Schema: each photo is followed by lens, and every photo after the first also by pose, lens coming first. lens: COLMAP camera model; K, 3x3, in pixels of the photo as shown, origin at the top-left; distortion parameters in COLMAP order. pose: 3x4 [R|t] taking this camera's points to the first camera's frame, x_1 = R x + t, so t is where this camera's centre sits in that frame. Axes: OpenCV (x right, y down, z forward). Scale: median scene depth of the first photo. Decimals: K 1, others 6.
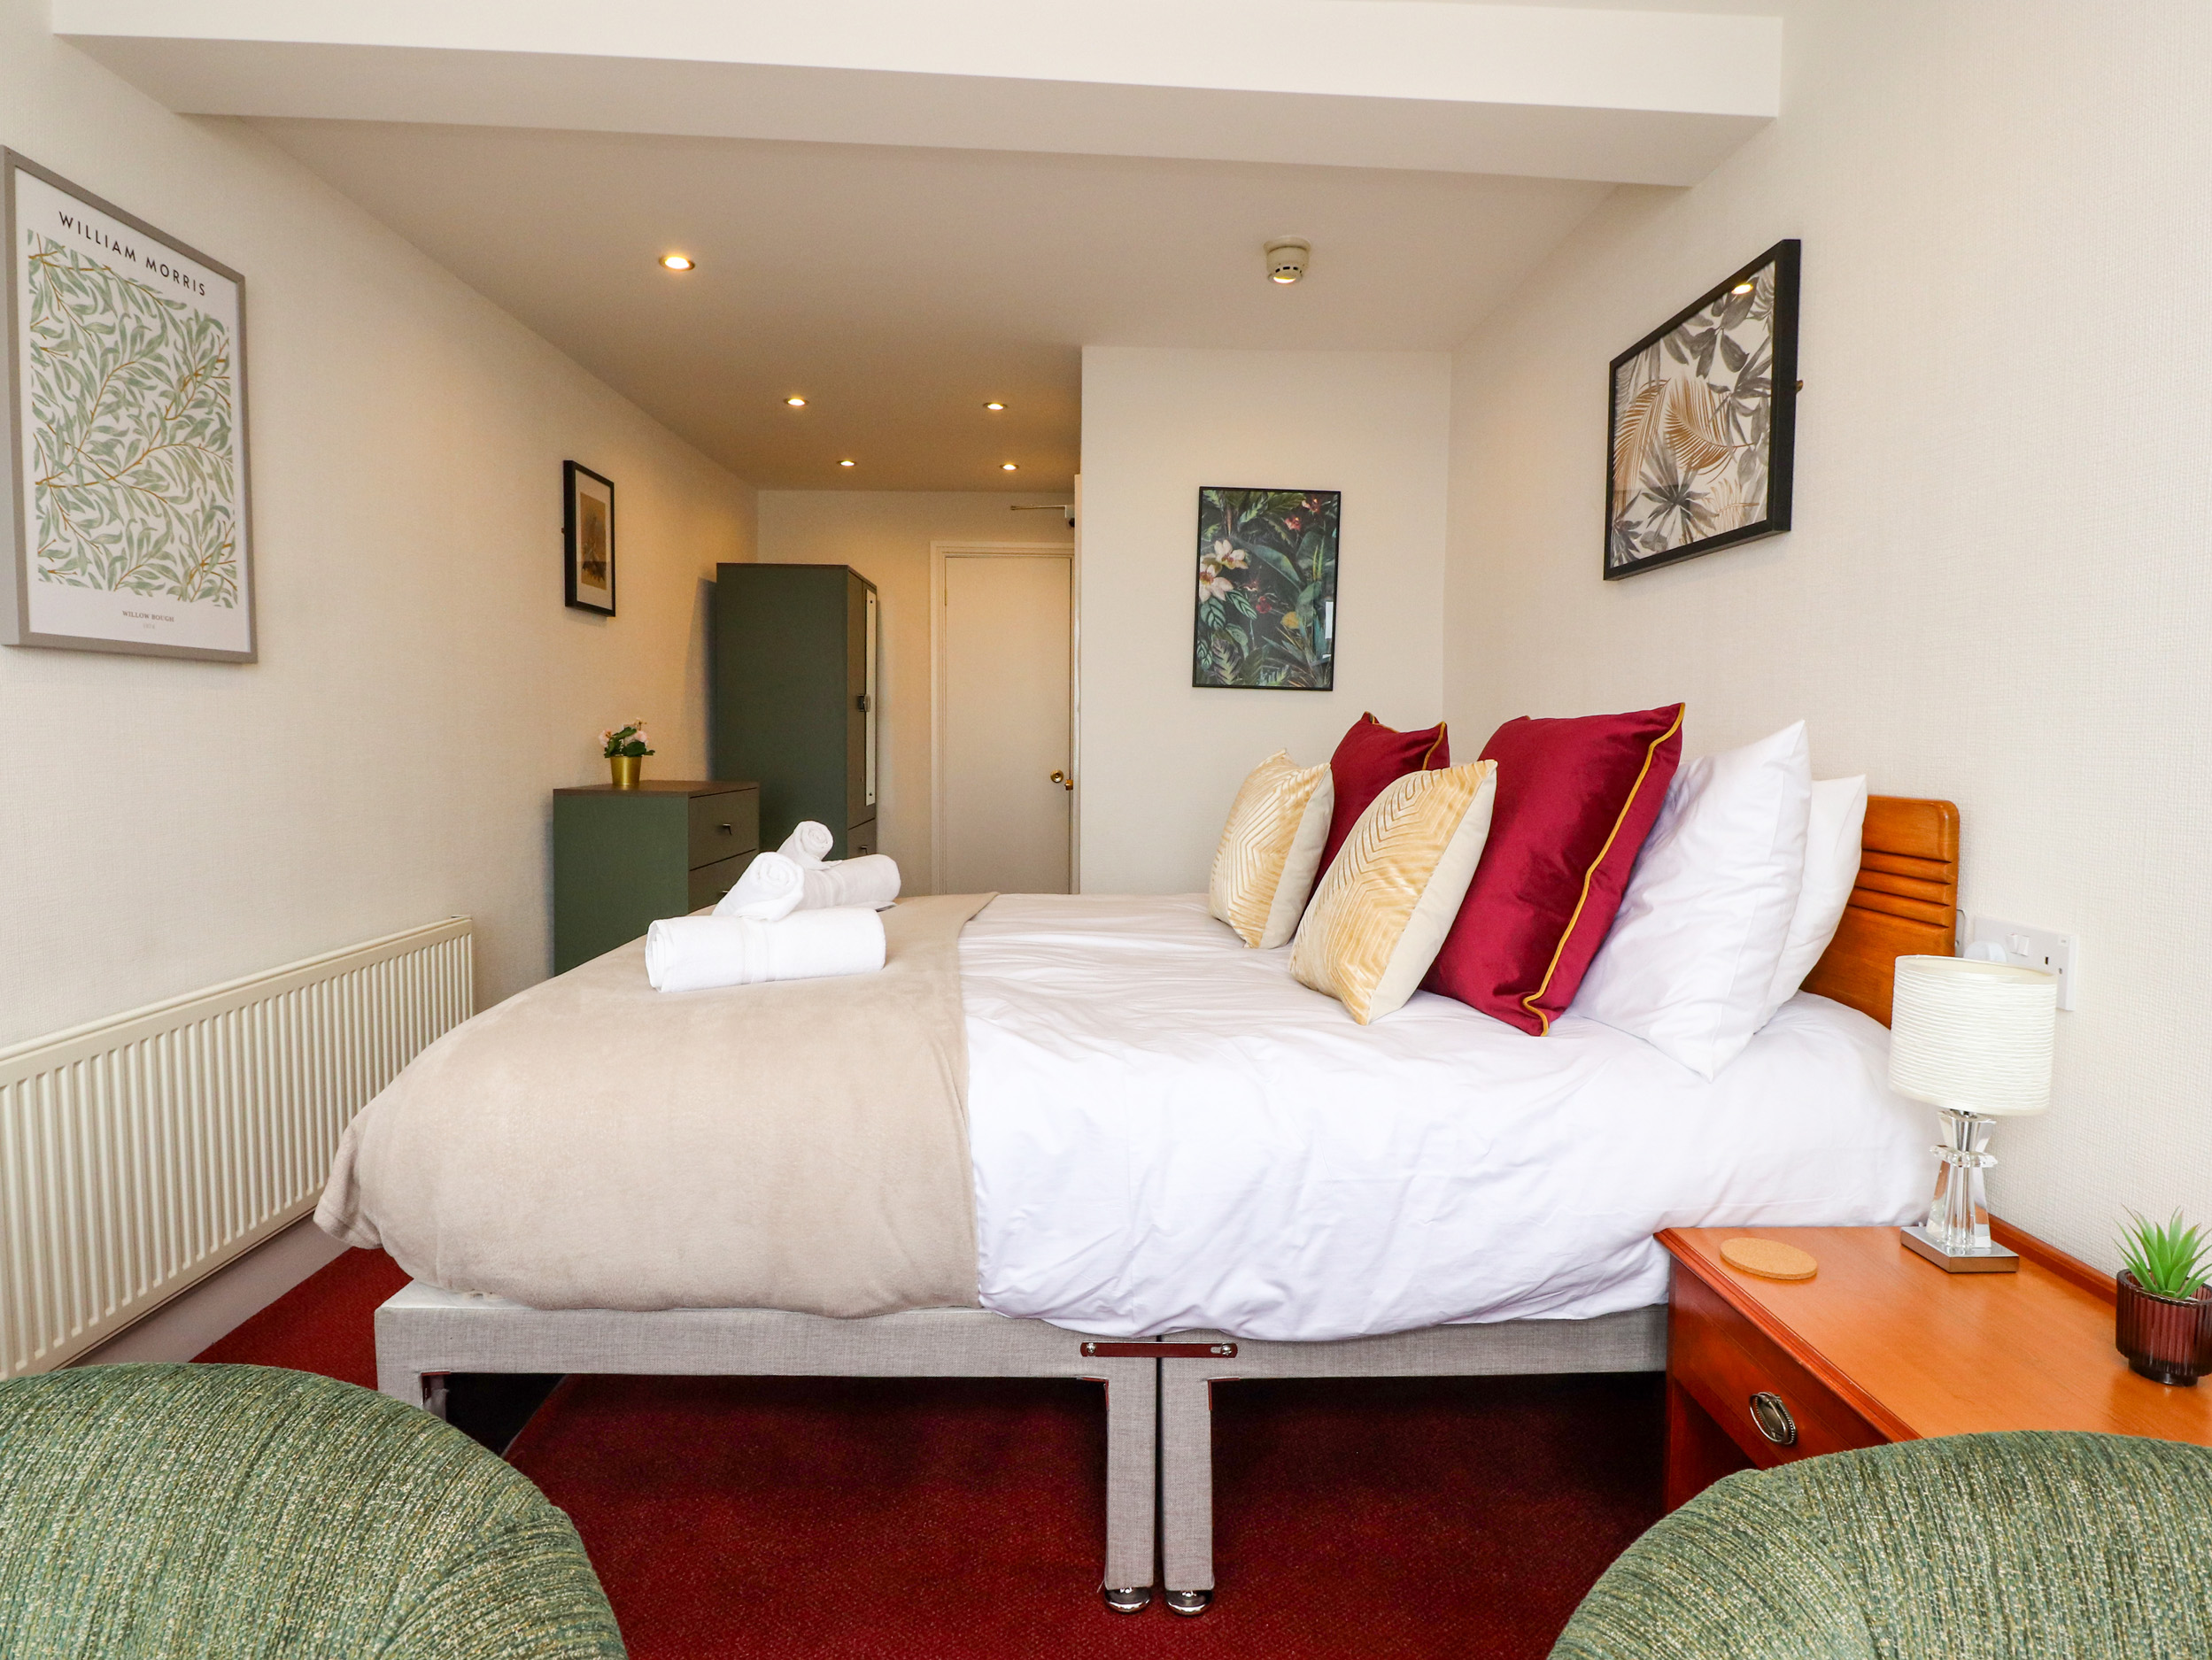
lens RADIAL K [[1183.1, 0, 1108.3], [0, 1183.1, 830.2], [0, 0, 1]] dist [-0.008513, -0.003233]
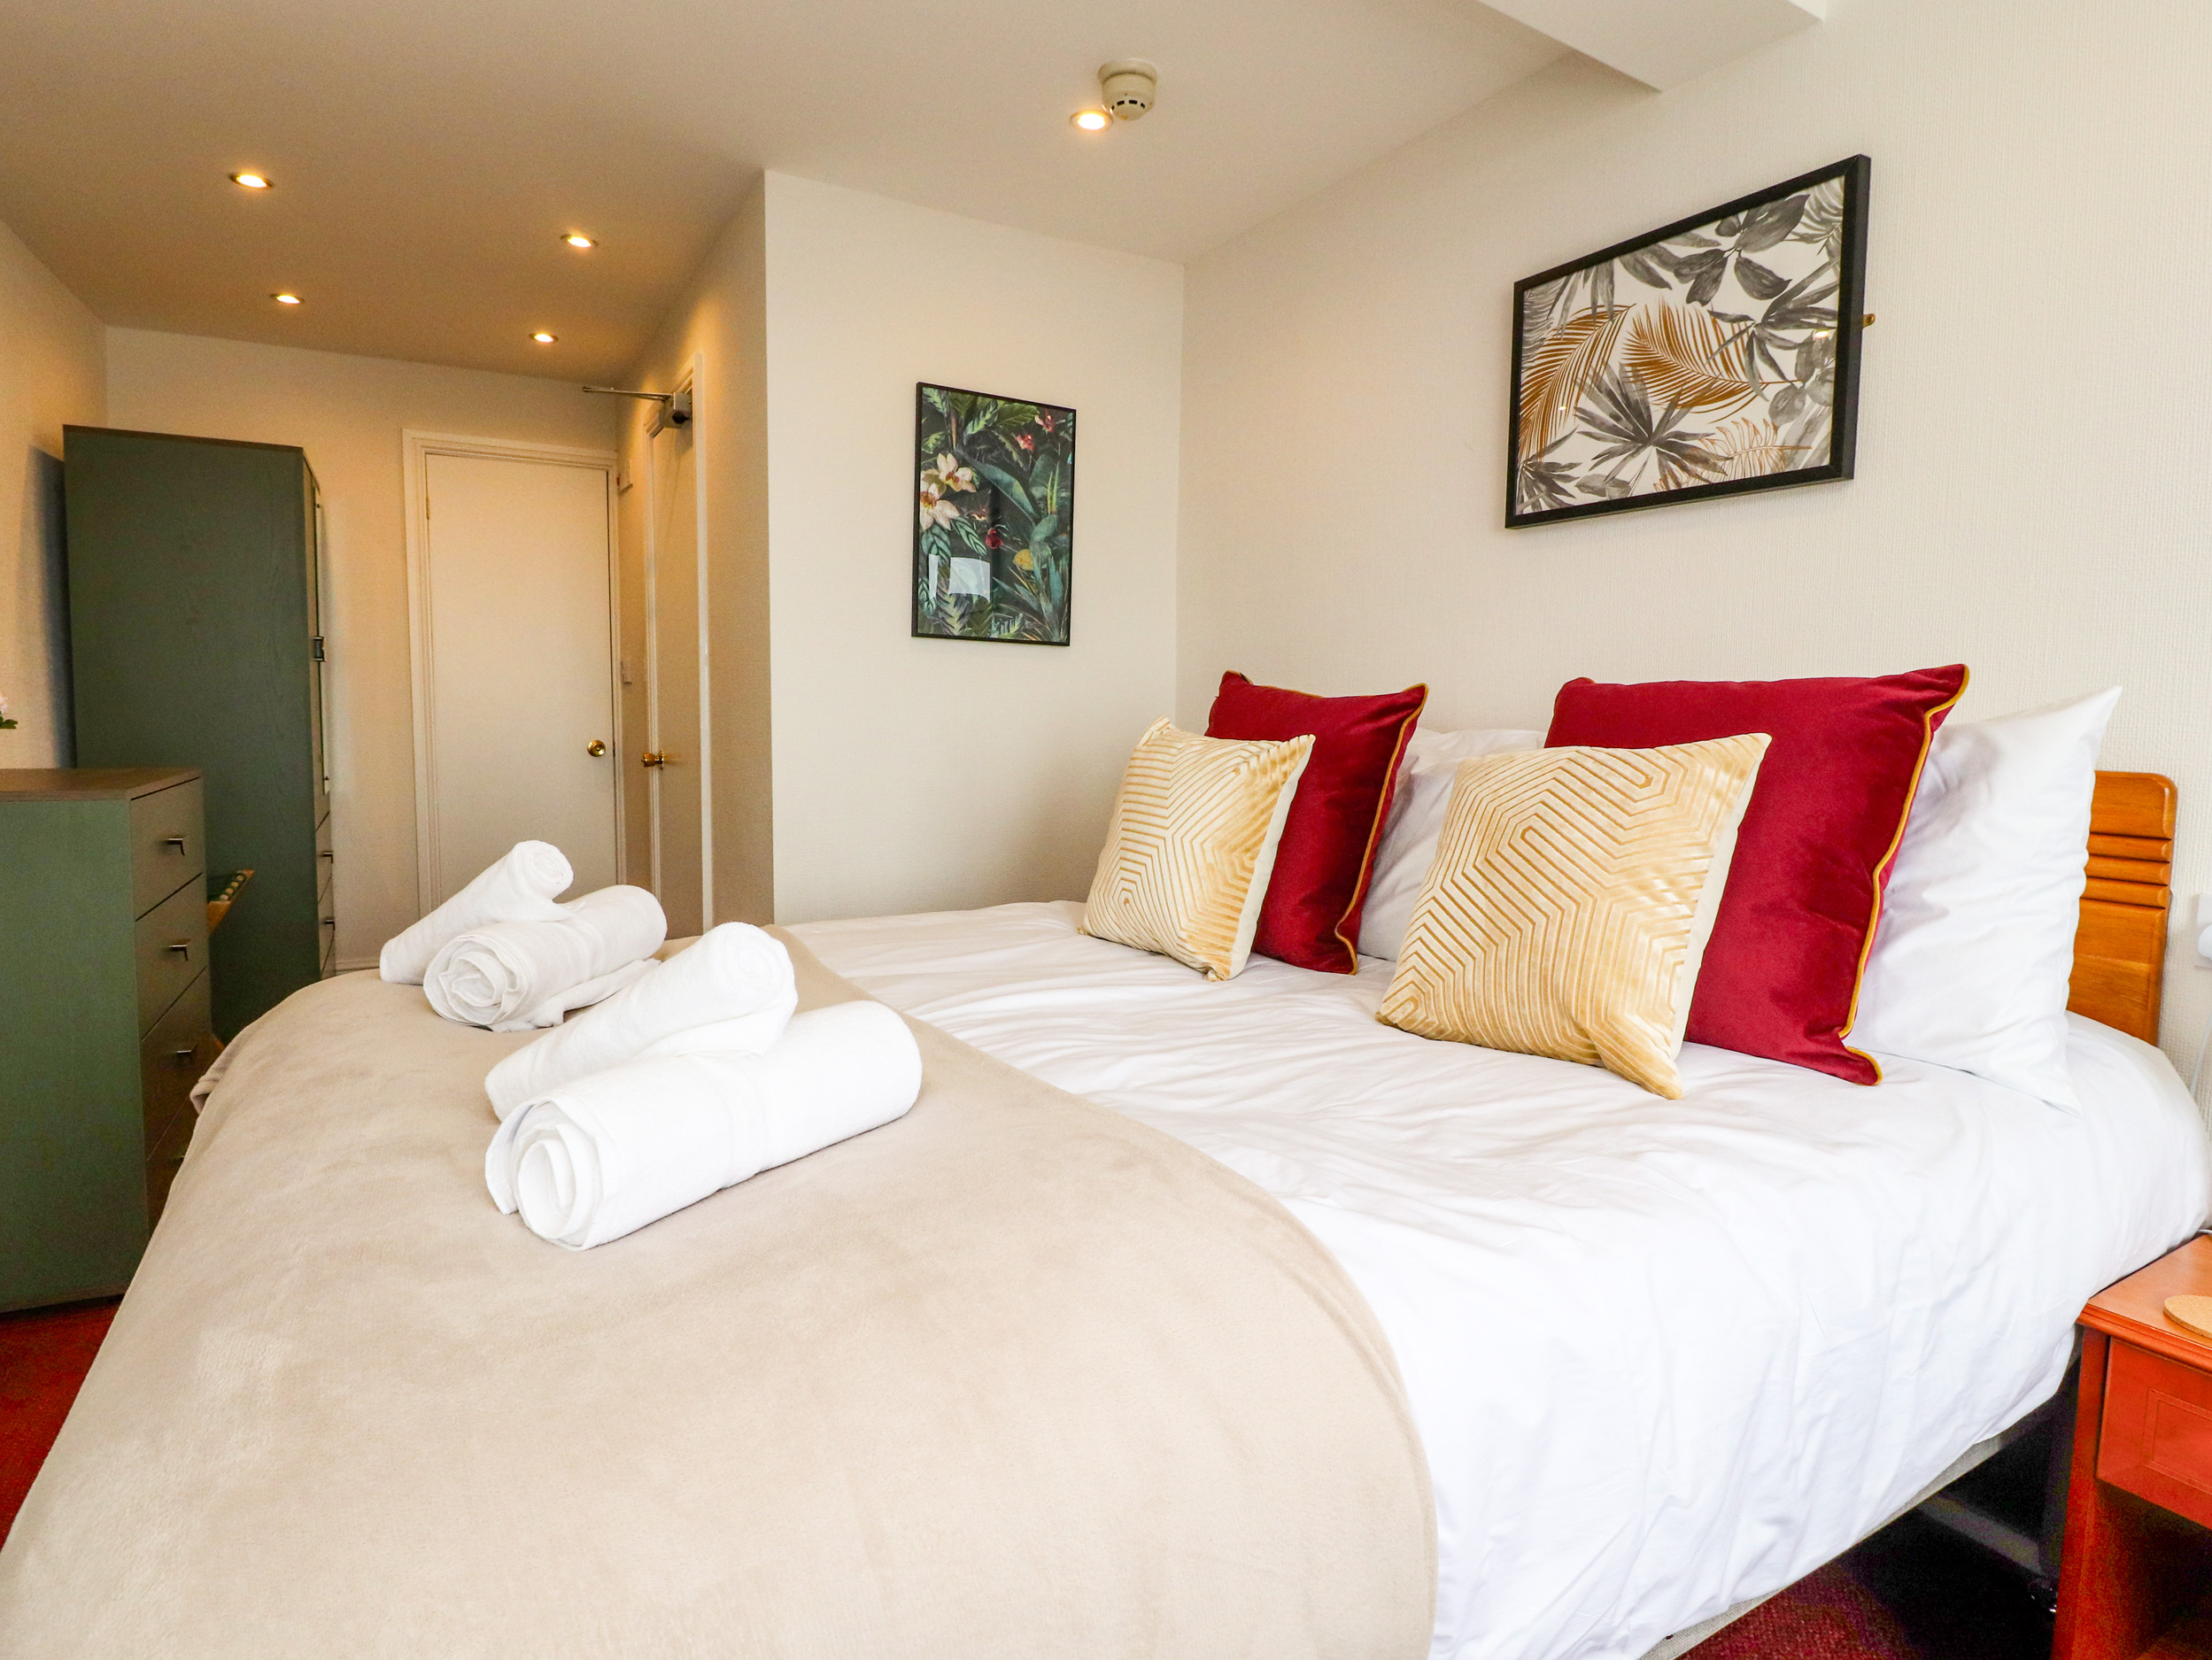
lens RADIAL K [[1183.1, 0, 1100.8], [0, 1183.1, 822.7], [0, 0, 1]] dist [-0.008513, -0.003233]
pose [[0.880949, -0.045918, 0.470978, -0.292624], [0.033718, 0.998842, 0.034314, -0.028900], [-0.472009, -0.014349, 0.881477, 0.354436]]
